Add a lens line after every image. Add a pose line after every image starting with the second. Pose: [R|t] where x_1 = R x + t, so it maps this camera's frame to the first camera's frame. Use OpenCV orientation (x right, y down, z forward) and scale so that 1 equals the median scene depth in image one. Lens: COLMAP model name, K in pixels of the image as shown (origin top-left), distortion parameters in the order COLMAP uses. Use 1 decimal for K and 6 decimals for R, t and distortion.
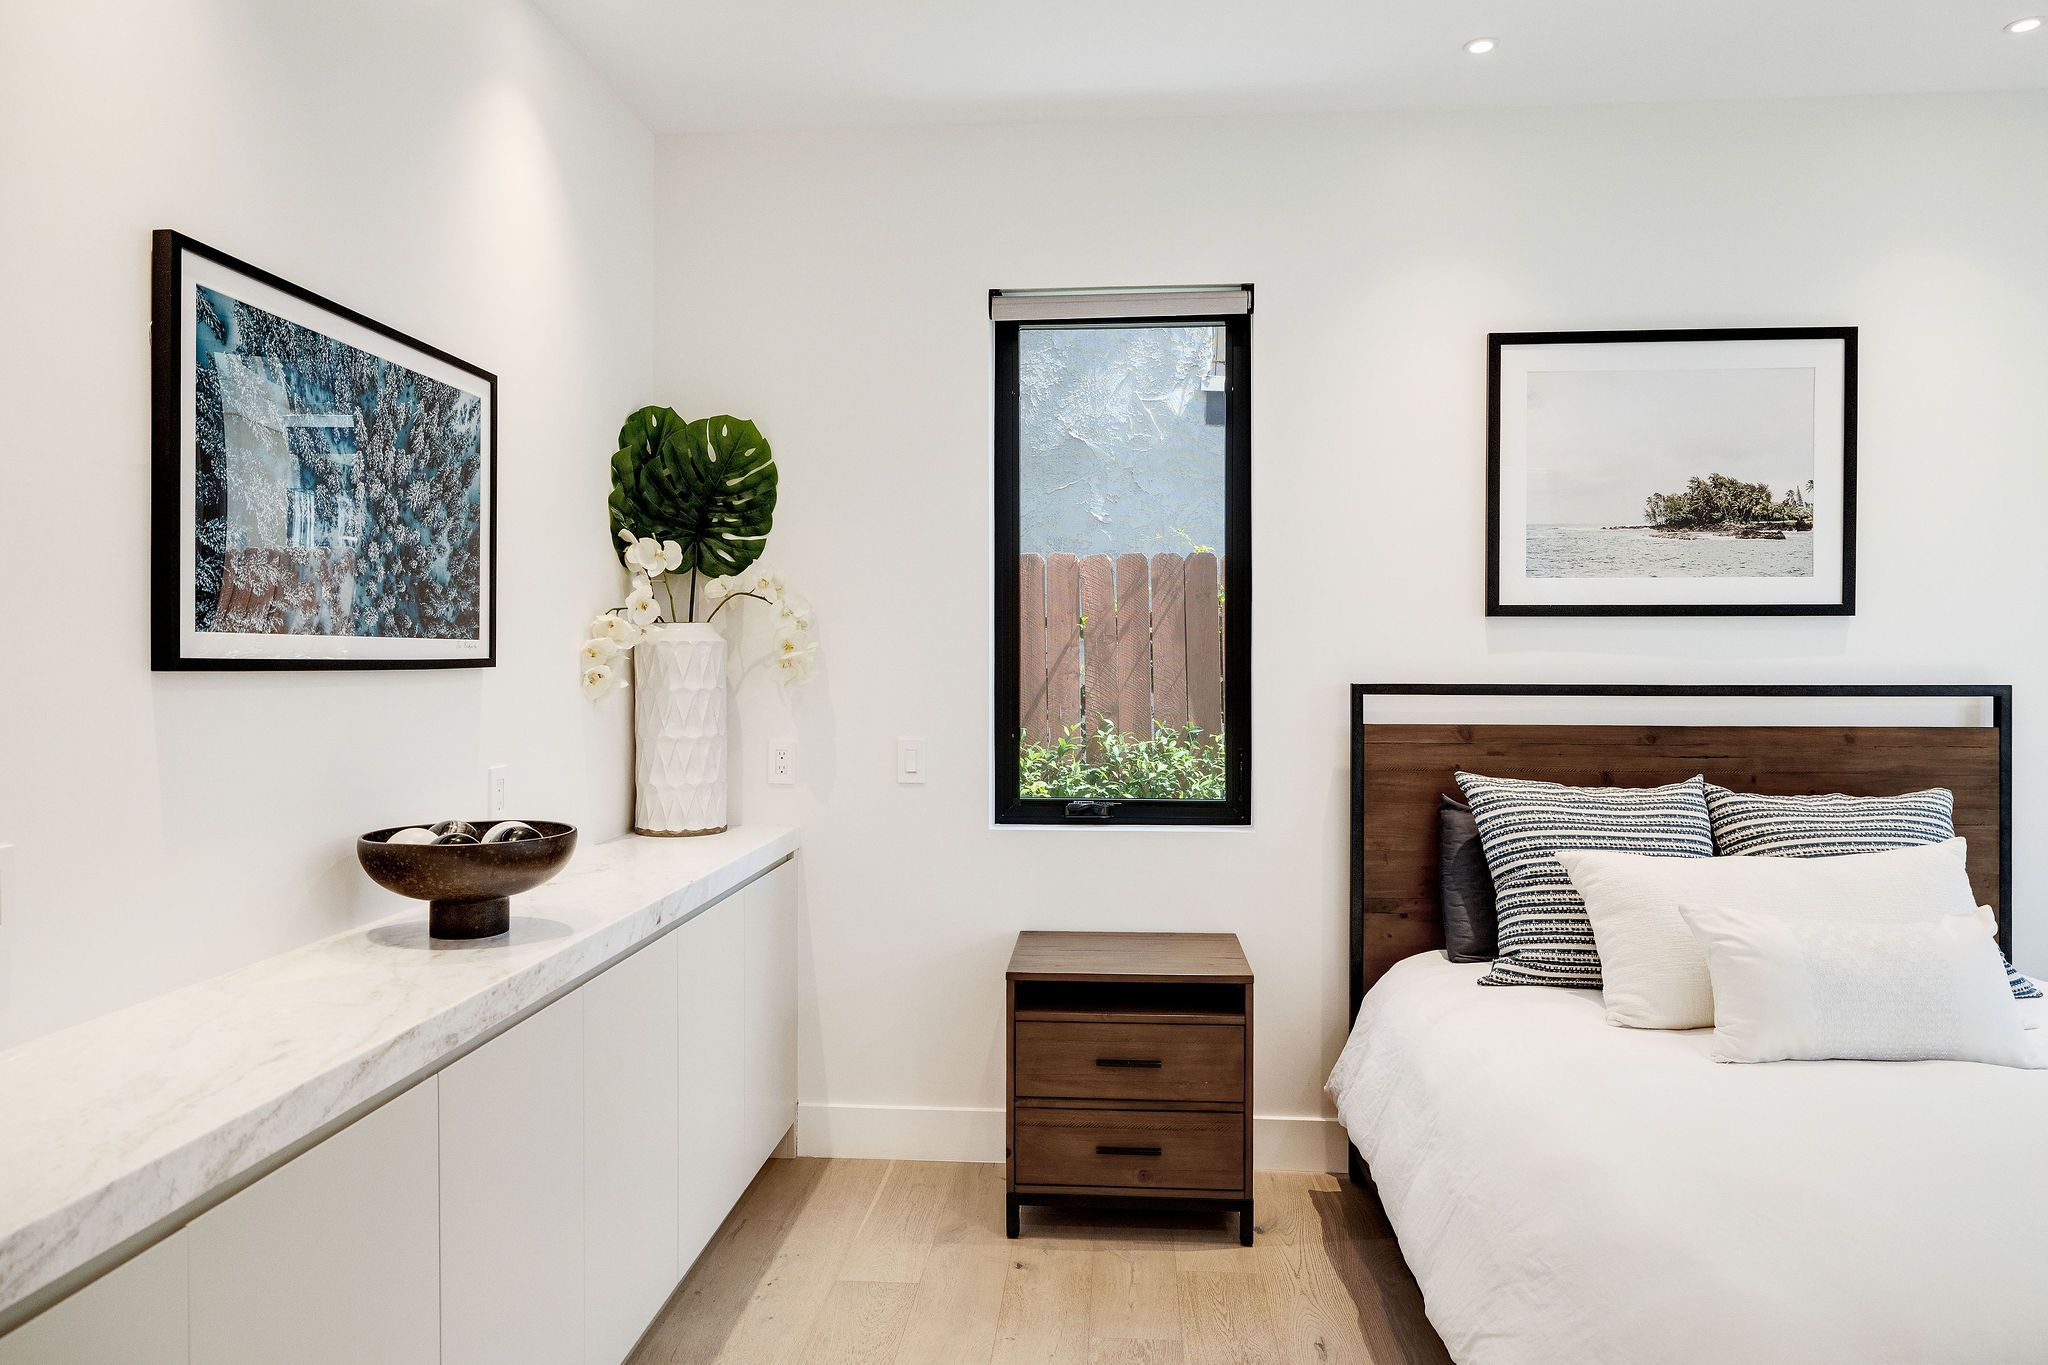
lens RADIAL K [[1288.0, 0, 1022.8], [0, 1288.0, 661.9], [0, 0, 1]] dist [0.000256, -0.000875]
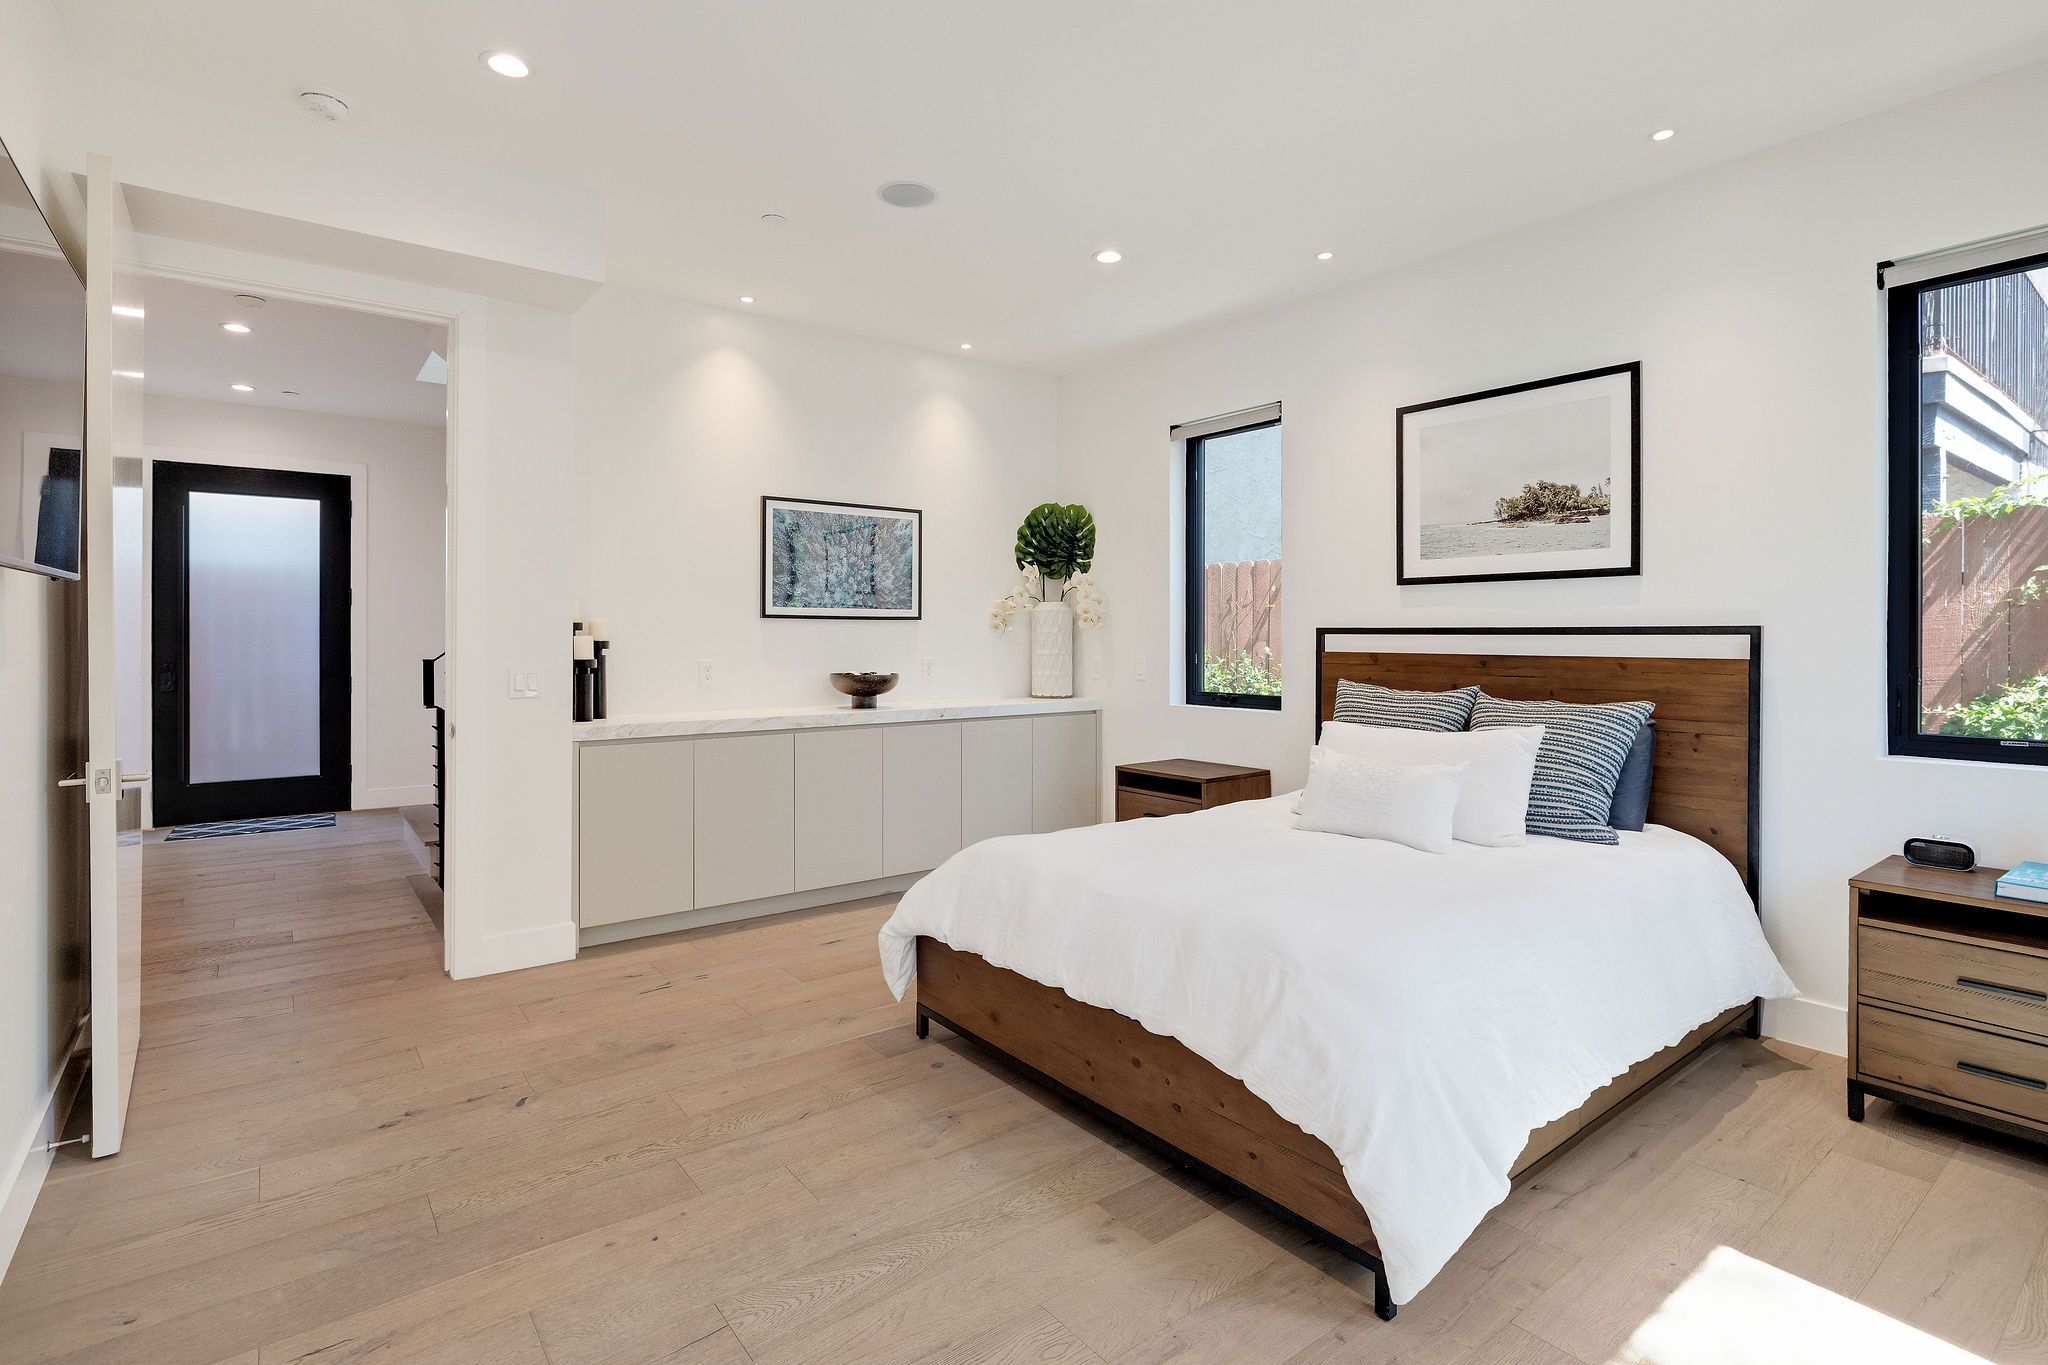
lens RADIAL K [[1004.8, 0, 1054.0], [0, 1004.8, 635.0], [0, 0, 1]] dist [0.000344, 0.000465]
pose [[0.680841, -0.000372, -0.732431, 1.007082], [-0.002690, 0.999992, -0.003008, 0.031625], [0.732426, 0.004019, 0.680834, -0.163802]]
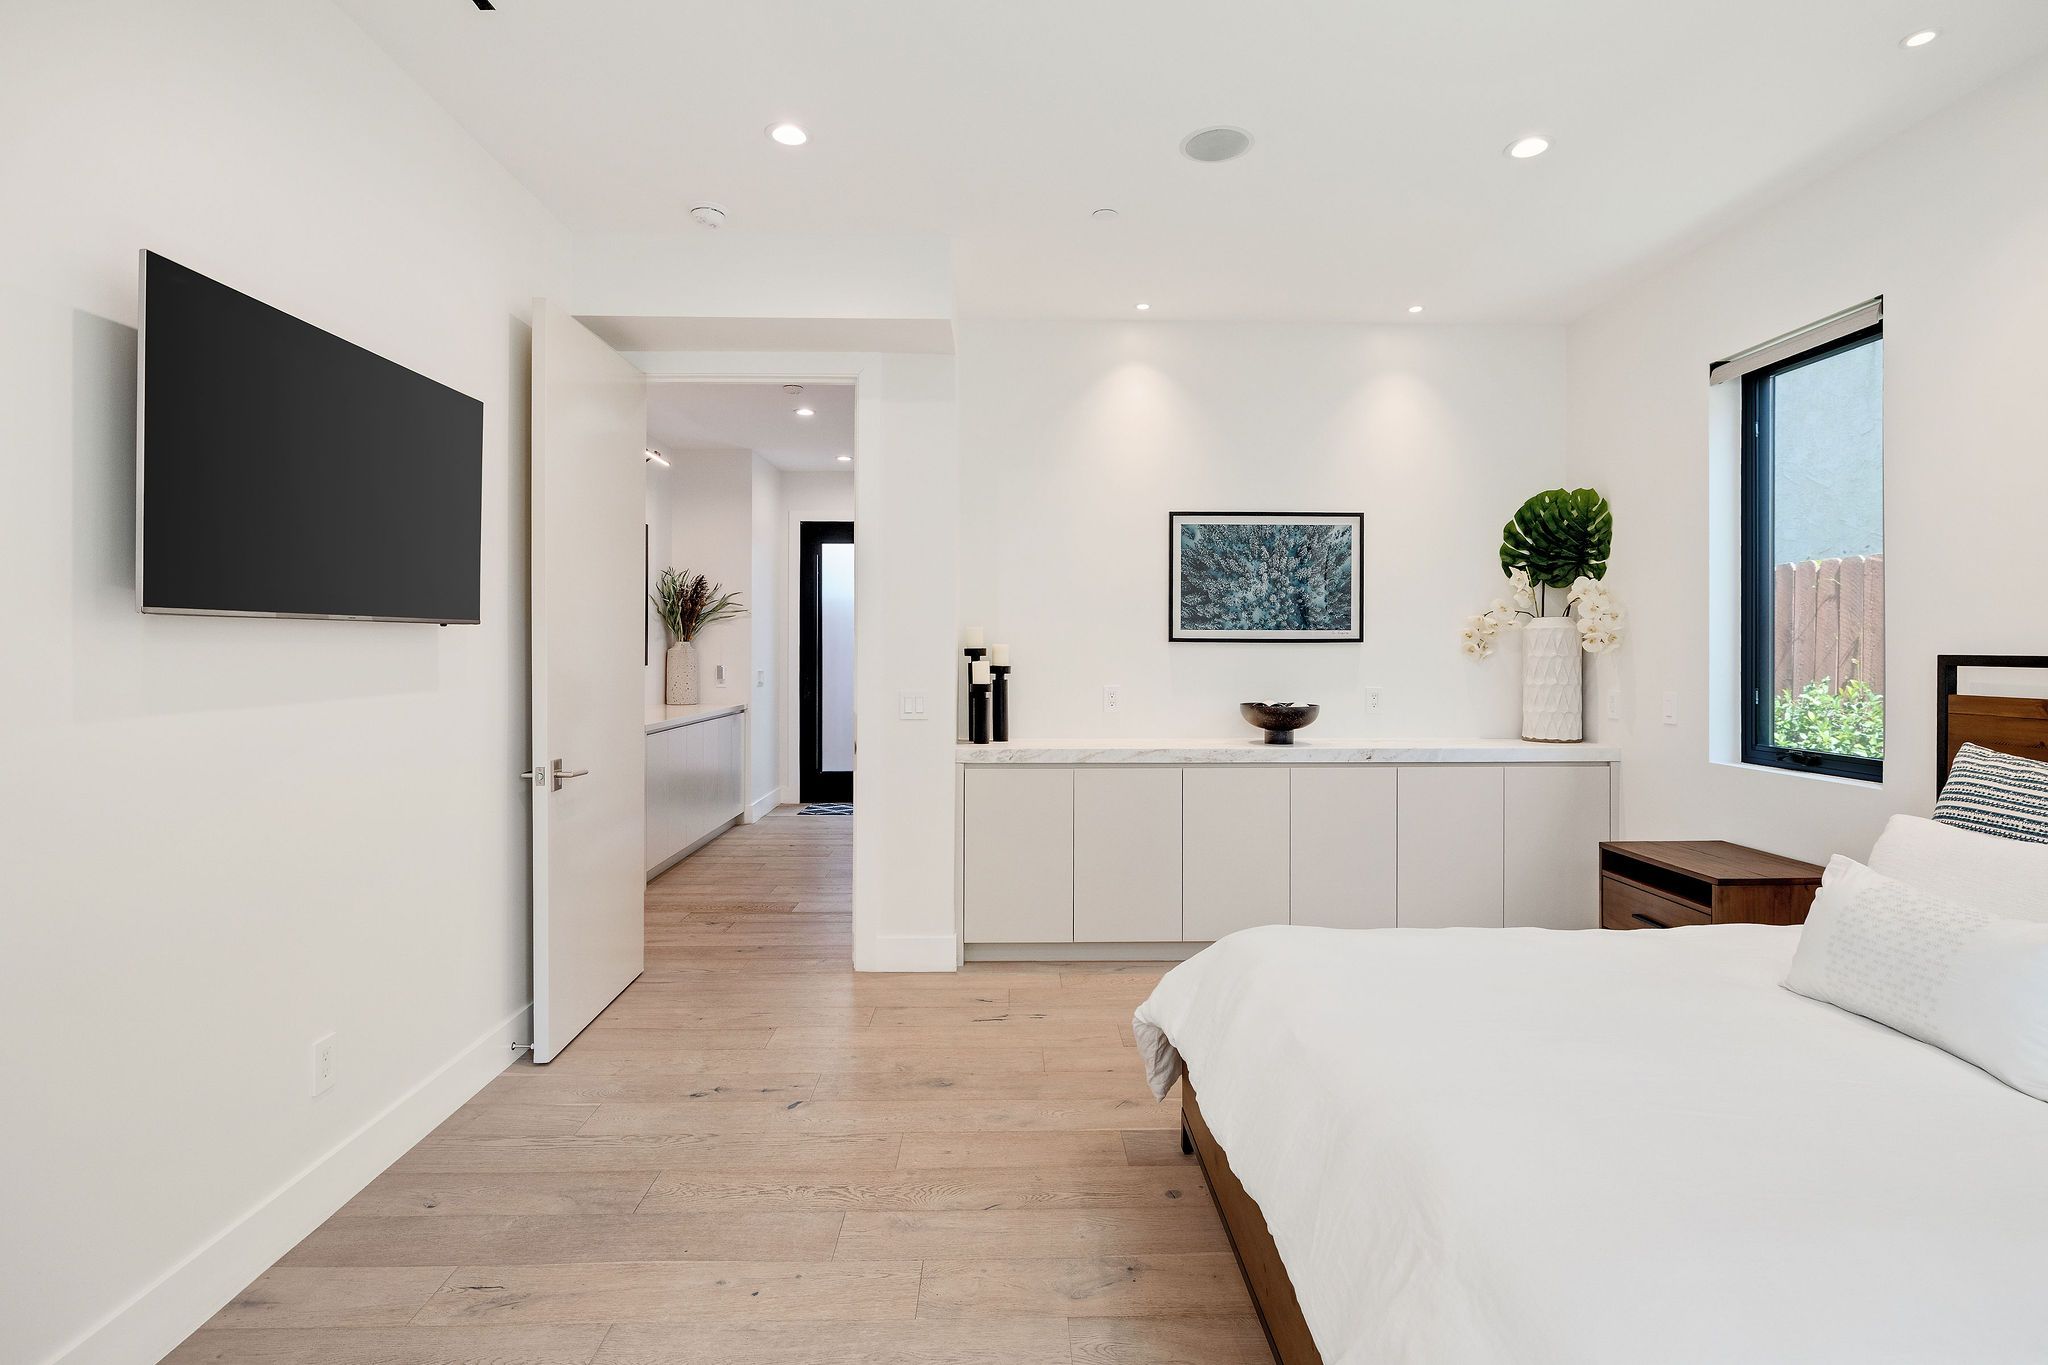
lens RADIAL K [[1013.1, 0, 1033.8], [0, 1013.1, 648.0], [0, 0, 1]] dist [-0.002729, -0.000052]
pose [[0.100856, -0.002119, -0.994899, 1.005945], [-0.004215, 0.999988, -0.002557, 0.016356], [0.994892, 0.004451, 0.100845, 0.193765]]
